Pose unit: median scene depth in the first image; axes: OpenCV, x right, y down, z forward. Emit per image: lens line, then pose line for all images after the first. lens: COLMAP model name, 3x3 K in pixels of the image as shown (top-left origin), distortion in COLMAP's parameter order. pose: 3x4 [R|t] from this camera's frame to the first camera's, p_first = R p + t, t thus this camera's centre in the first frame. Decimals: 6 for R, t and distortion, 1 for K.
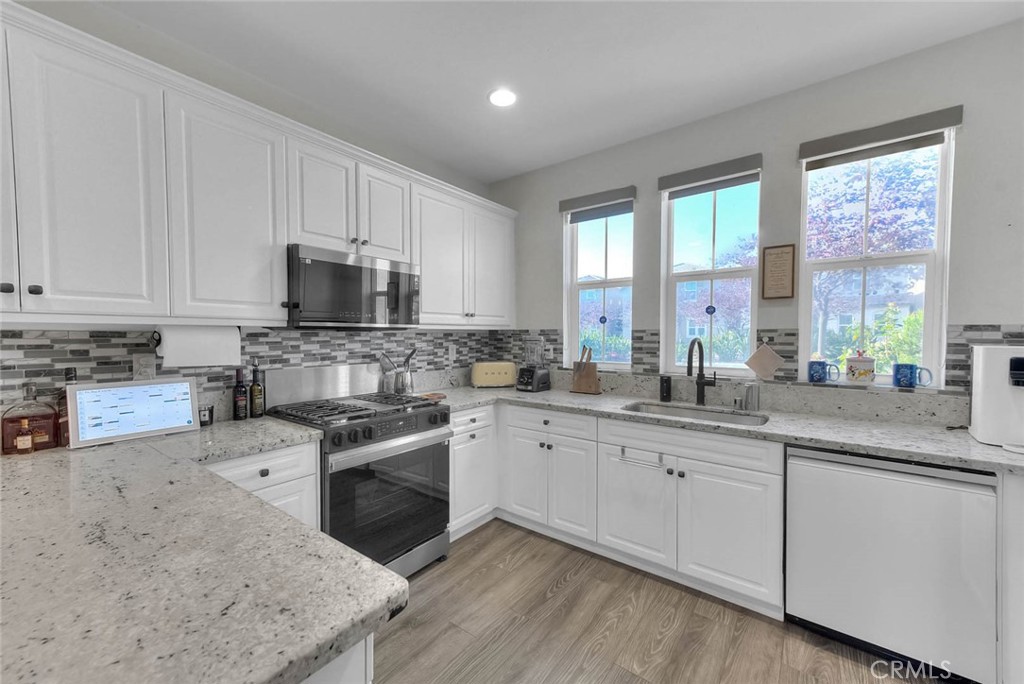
lens RADIAL K [[400.6, 0, 510.4], [0, 400.6, 344.9], [0, 0, 1]] dist [0.018927, -0.000040]
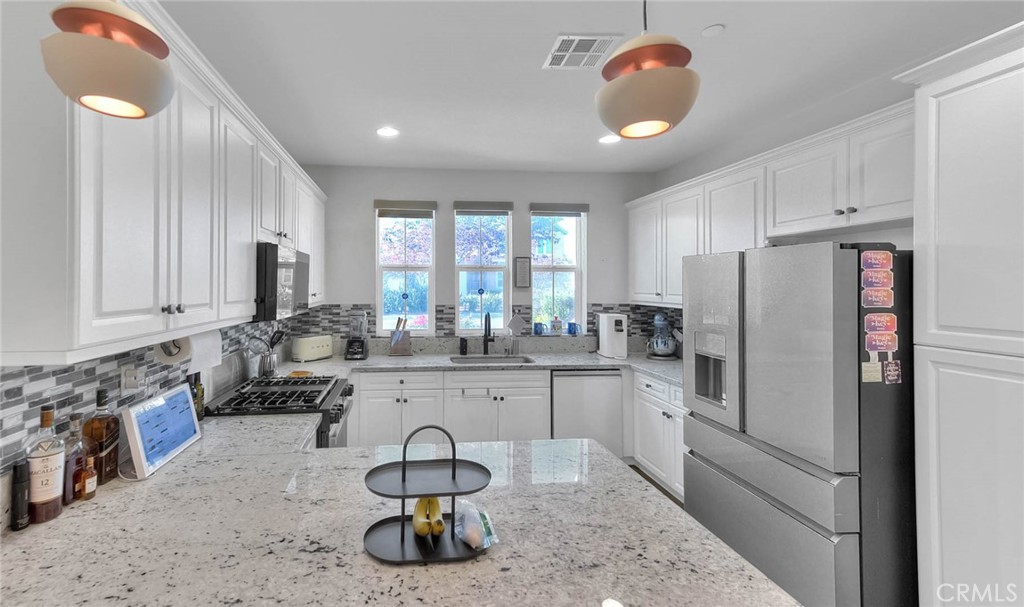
lens RADIAL K [[424.3, 0, 440.2], [0, 424.3, 282.1], [0, 0, 1]] dist [0.024135, -0.000061]
pose [[0.736930, 0.005496, 0.675947, -0.744770], [0.017505, 0.999476, -0.027211, -0.085392], [-0.675743, 0.031885, 0.736448, -0.088318]]
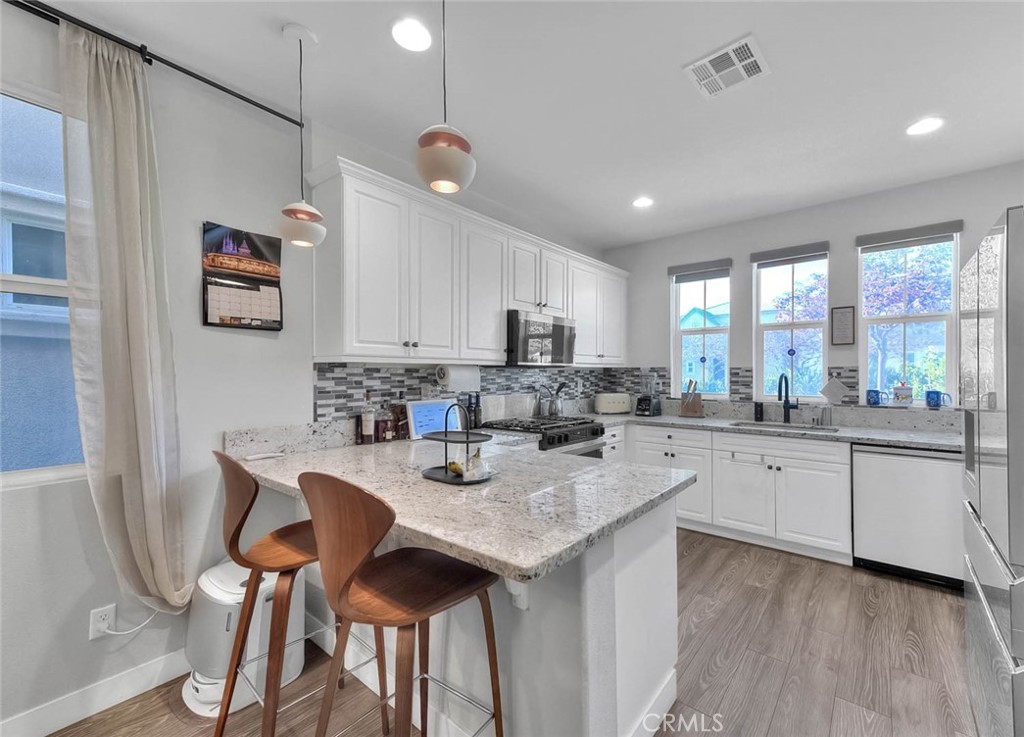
lens RADIAL K [[427.7, 0, 550.0], [0, 427.7, 370.9], [0, 0, 1]] dist [0.020002, 0.000084]
pose [[0.999995, -0.000897, -0.003091, -0.307717], [0.000799, 0.999508, -0.031365, 0.018727], [0.003118, 0.031362, 0.999503, -0.436328]]
